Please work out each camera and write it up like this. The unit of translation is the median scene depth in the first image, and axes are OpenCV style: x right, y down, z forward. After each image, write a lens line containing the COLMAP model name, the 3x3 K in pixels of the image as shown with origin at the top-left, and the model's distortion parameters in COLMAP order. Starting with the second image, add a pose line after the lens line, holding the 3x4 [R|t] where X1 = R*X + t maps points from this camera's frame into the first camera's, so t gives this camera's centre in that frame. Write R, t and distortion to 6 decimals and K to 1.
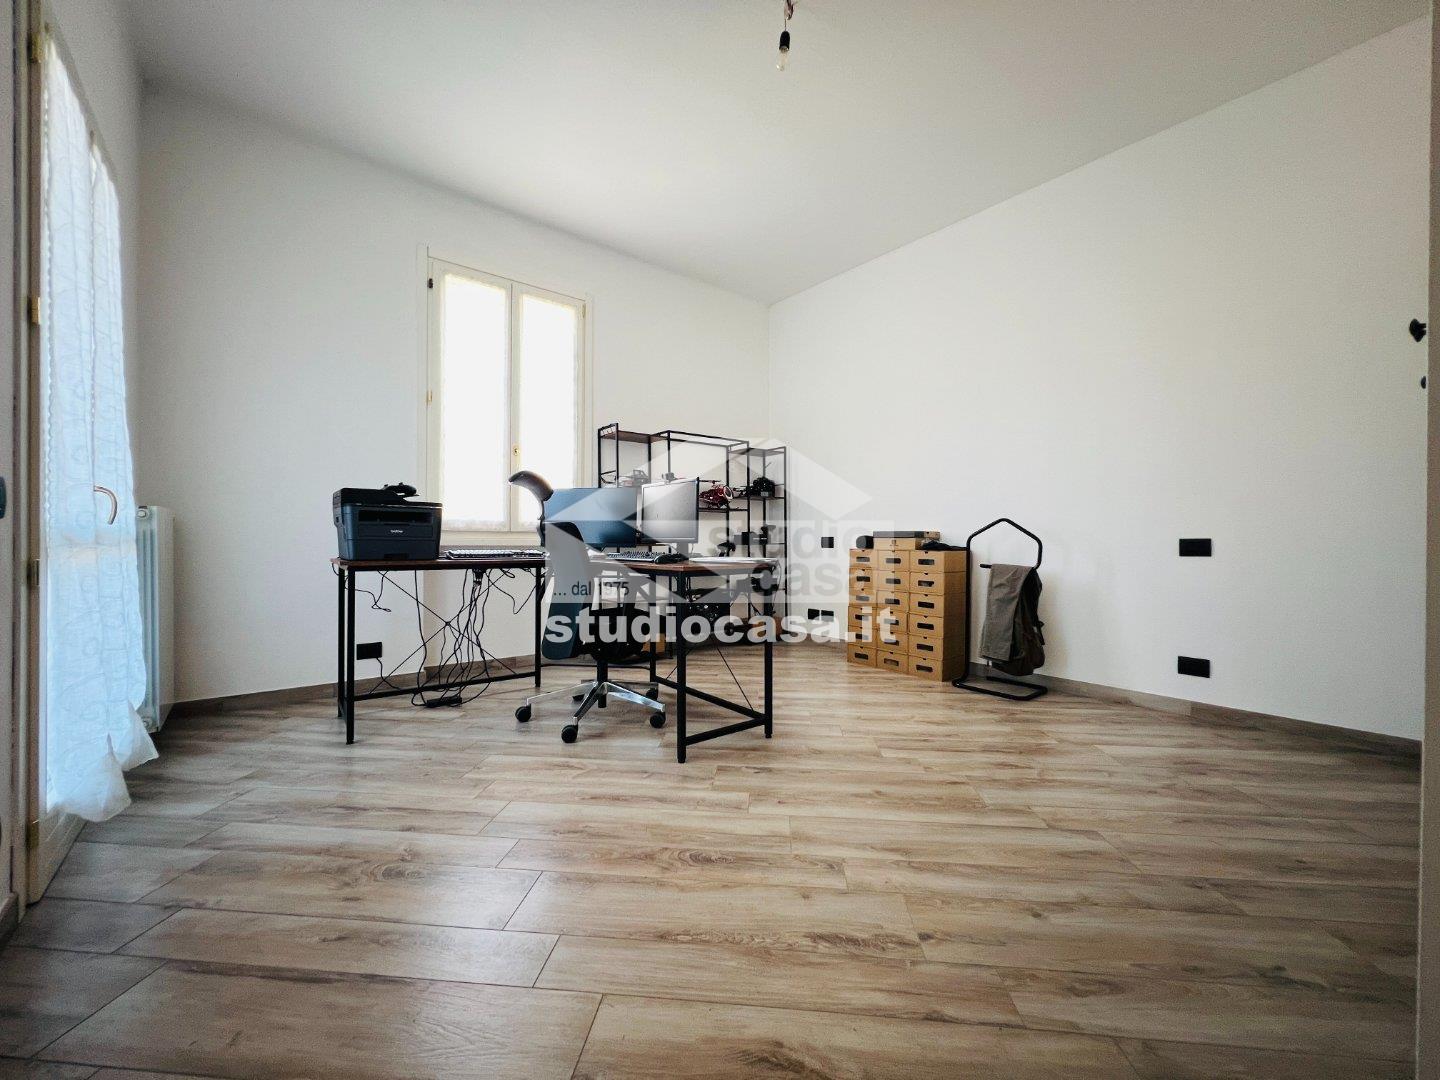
lens RADIAL K [[582.5, 0, 720.0], [0, 582.5, 540.0], [0, 0, 1]] dist [-0.000696, 0.000274]
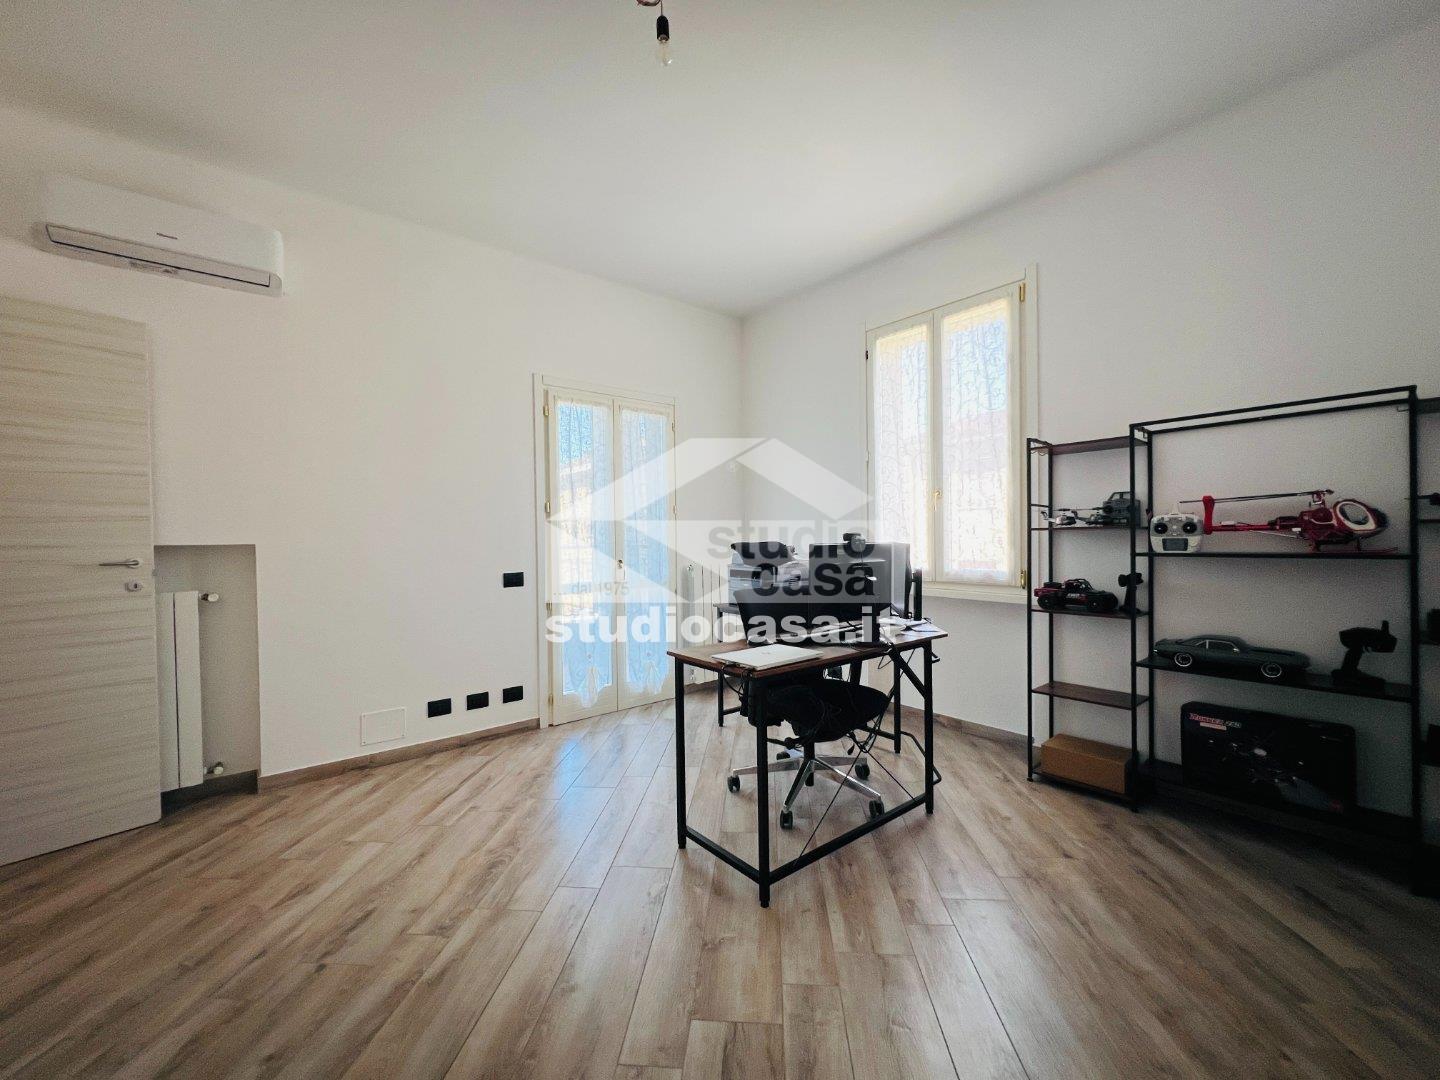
lens RADIAL K [[582.5, 0, 720.0], [0, 582.5, 540.0], [0, 0, 1]] dist [-0.000696, 0.000274]
pose [[0.005274, 0.003017, -0.999982, 1.300330], [0.013437, 0.999905, 0.003088, -0.202050], [0.999896, -0.013453, 0.005233, 1.497298]]
